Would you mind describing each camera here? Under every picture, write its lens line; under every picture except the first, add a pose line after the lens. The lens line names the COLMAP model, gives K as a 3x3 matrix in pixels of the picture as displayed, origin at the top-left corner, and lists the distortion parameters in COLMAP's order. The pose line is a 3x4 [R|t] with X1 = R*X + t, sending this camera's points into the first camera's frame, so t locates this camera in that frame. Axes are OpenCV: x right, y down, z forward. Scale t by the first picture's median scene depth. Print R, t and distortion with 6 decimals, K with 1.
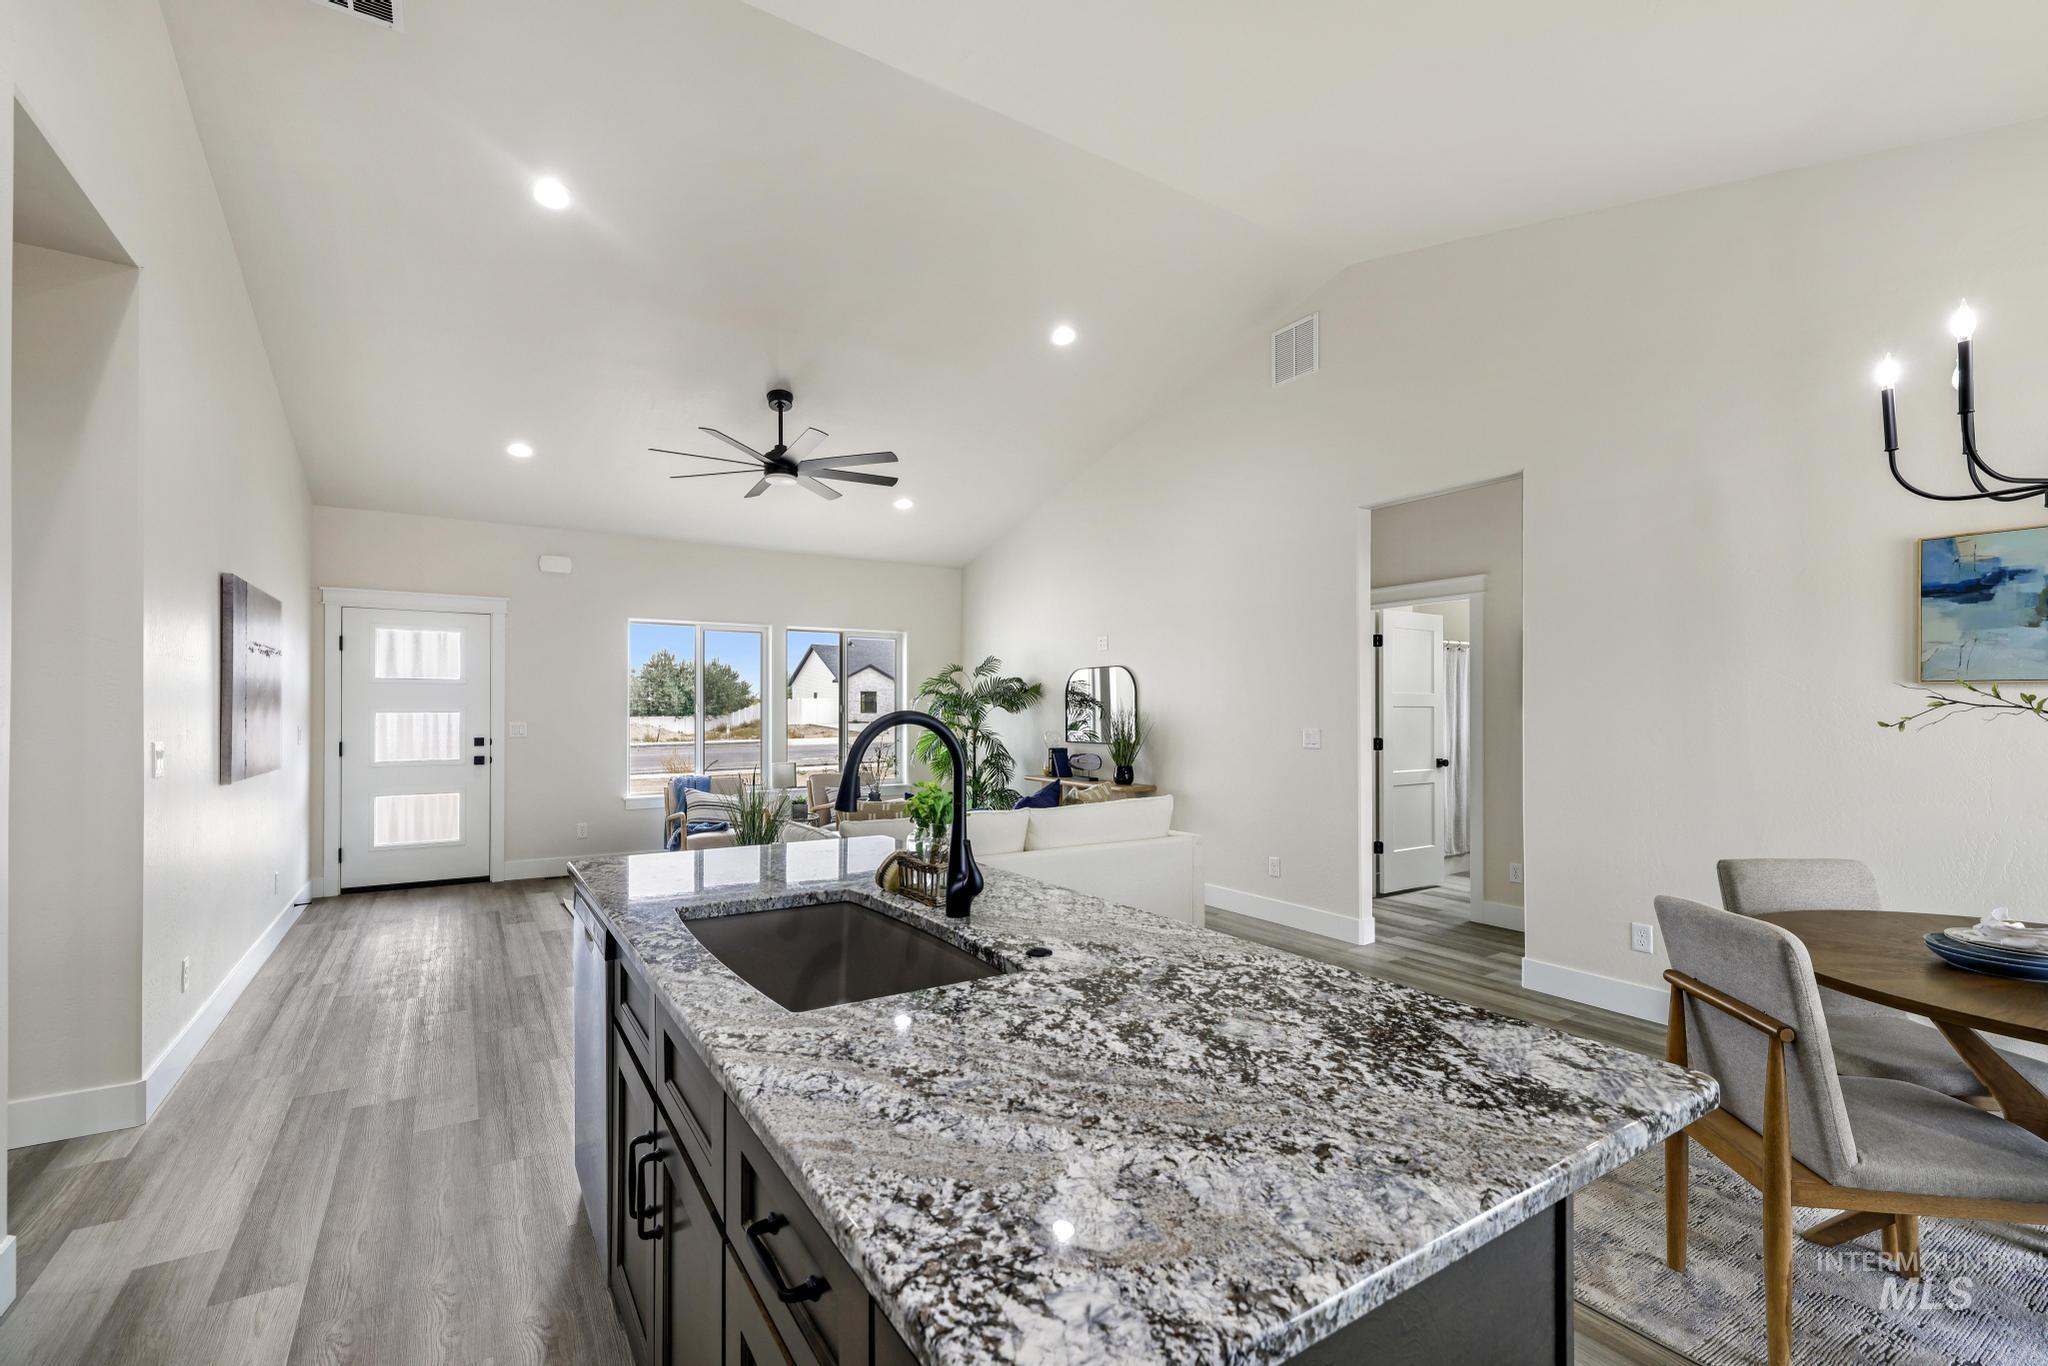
lens RADIAL K [[870.9, 0, 1007.6], [0, 870.9, 706.6], [0, 0, 1]] dist [0.002721, 0.000119]
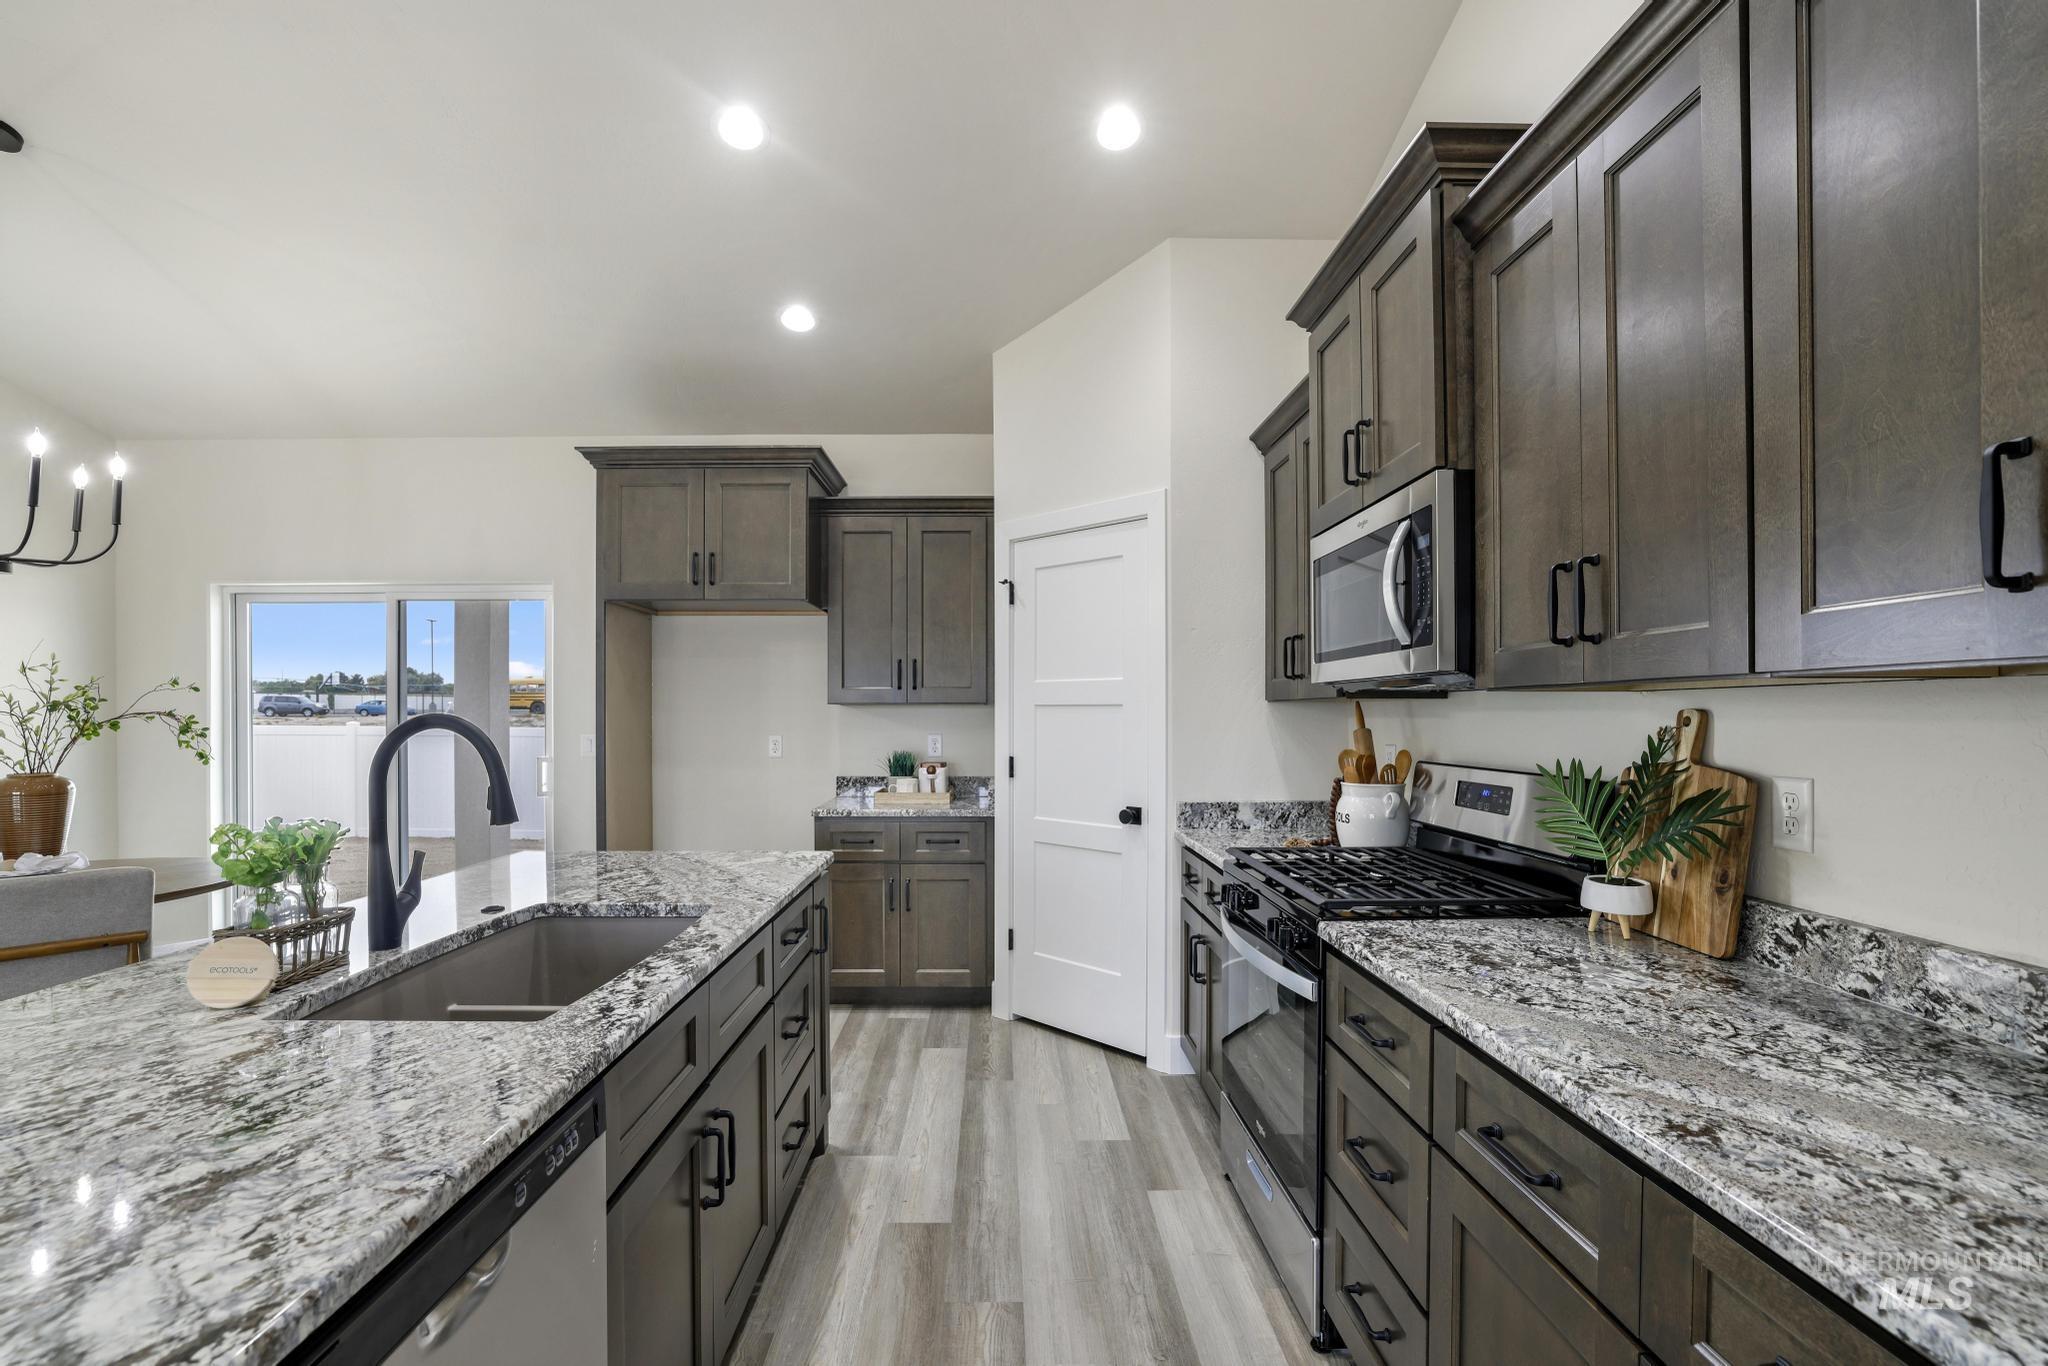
lens RADIAL K [[901.5, 0, 1014.2], [0, 901.5, 715.6], [0, 0, 1]] dist [-0.027510, 0.000099]
pose [[-0.851195, 0.000621, 0.524849, -1.341306], [-0.001087, 0.999995, -0.002946, 0.011240], [-0.524848, -0.003078, -0.851191, 1.801937]]
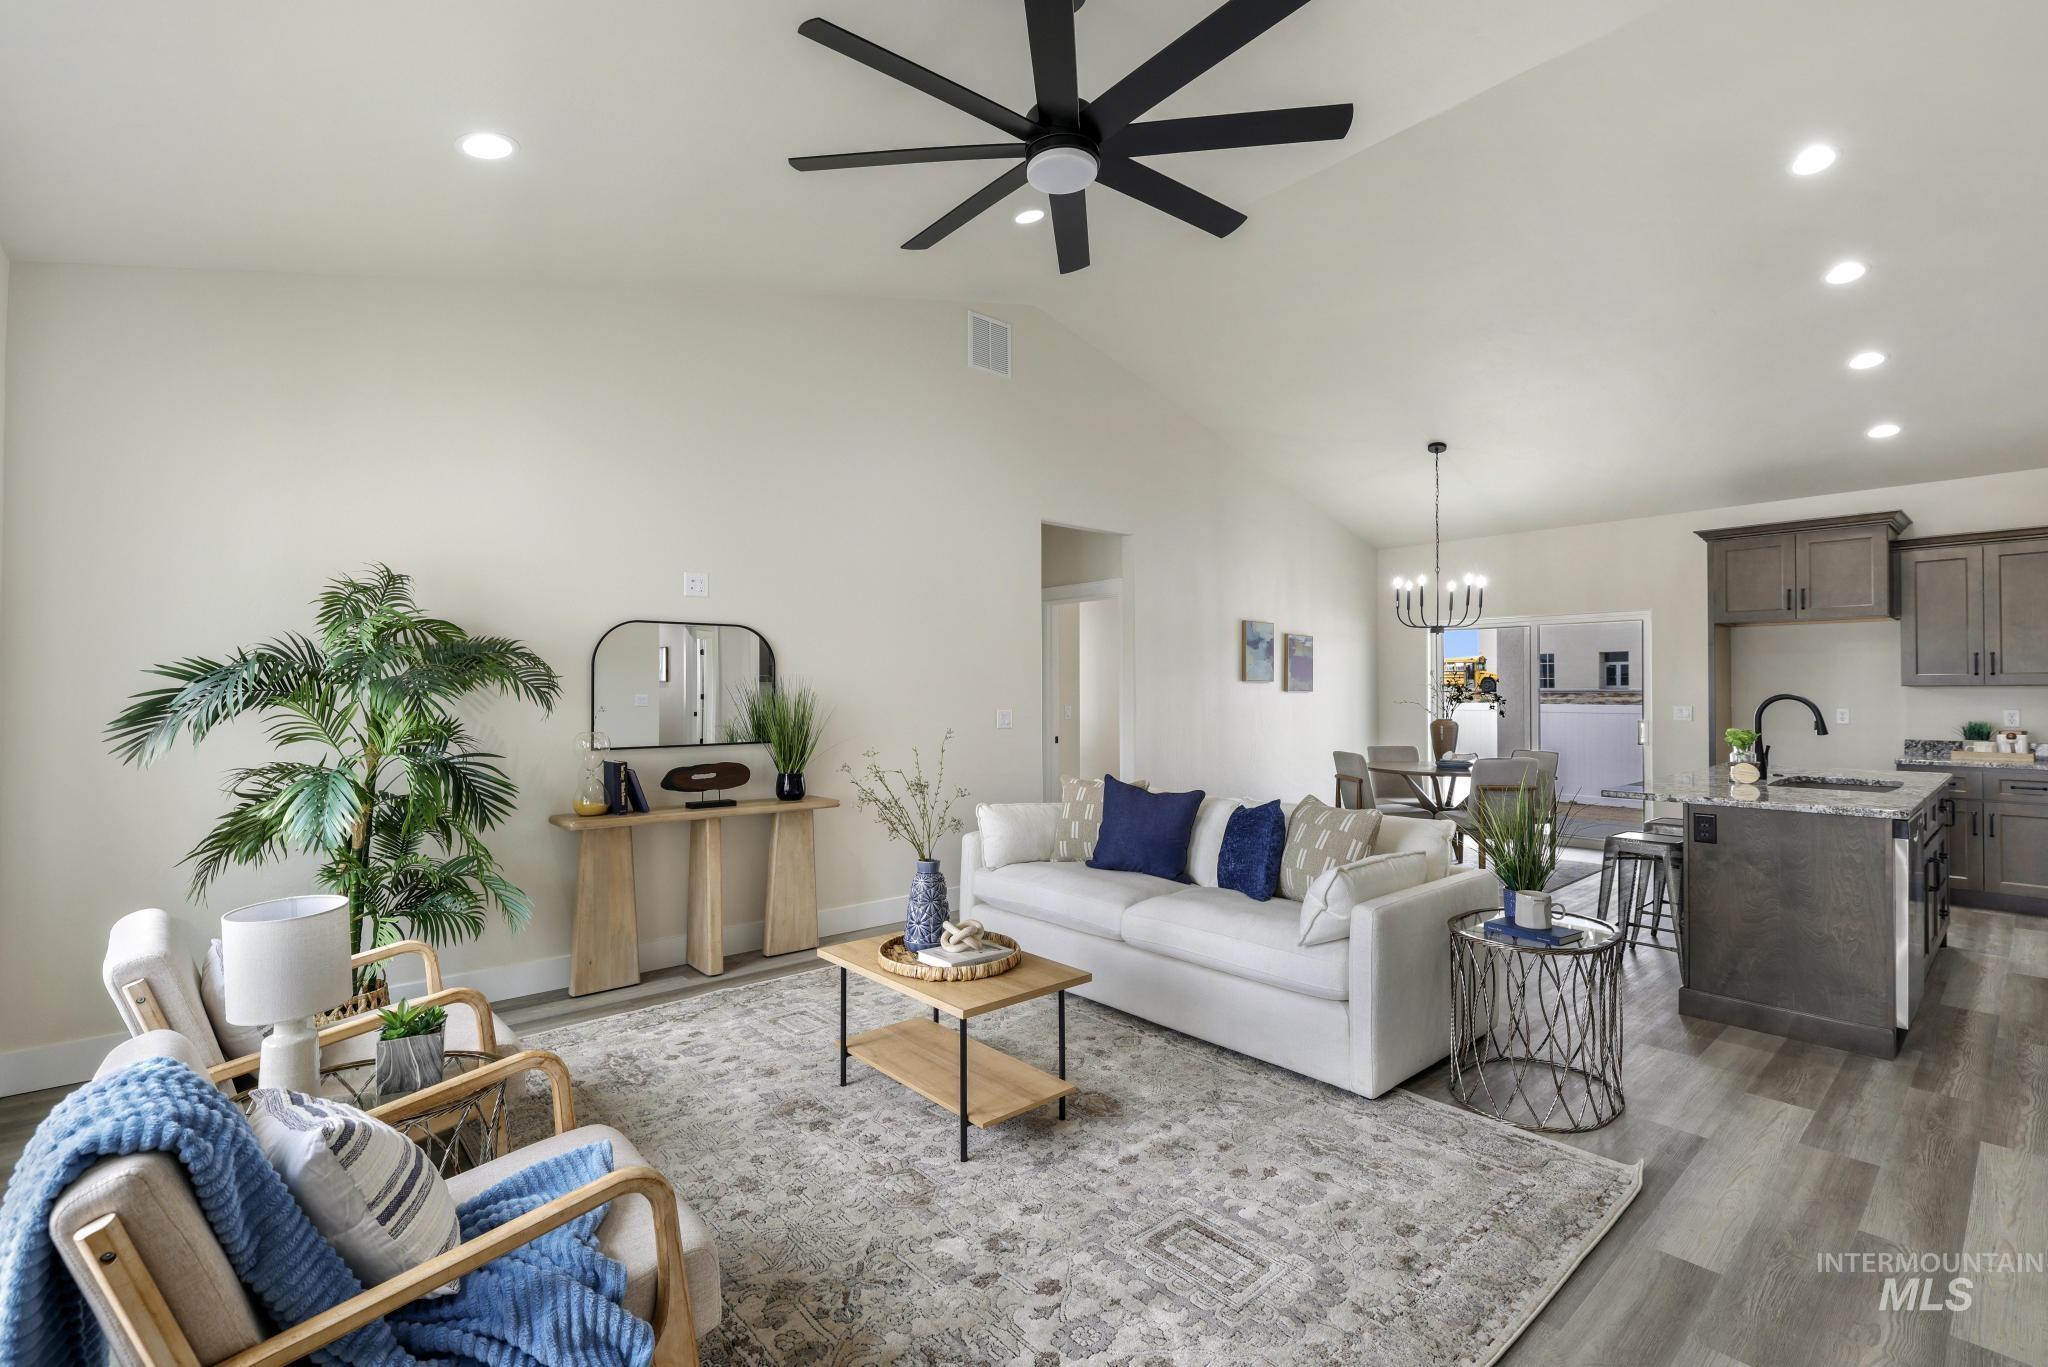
lens RADIAL K [[905.8, 0, 1024.0], [0, 905.8, 683.5], [0, 0, 1]] dist [0.001299, -0.000270]
pose [[-0.153403, 0.012495, 0.988085, -2.773829], [-0.003882, 0.999905, -0.013247, 0.024084], [-0.988156, -0.005868, -0.153340, 4.245783]]
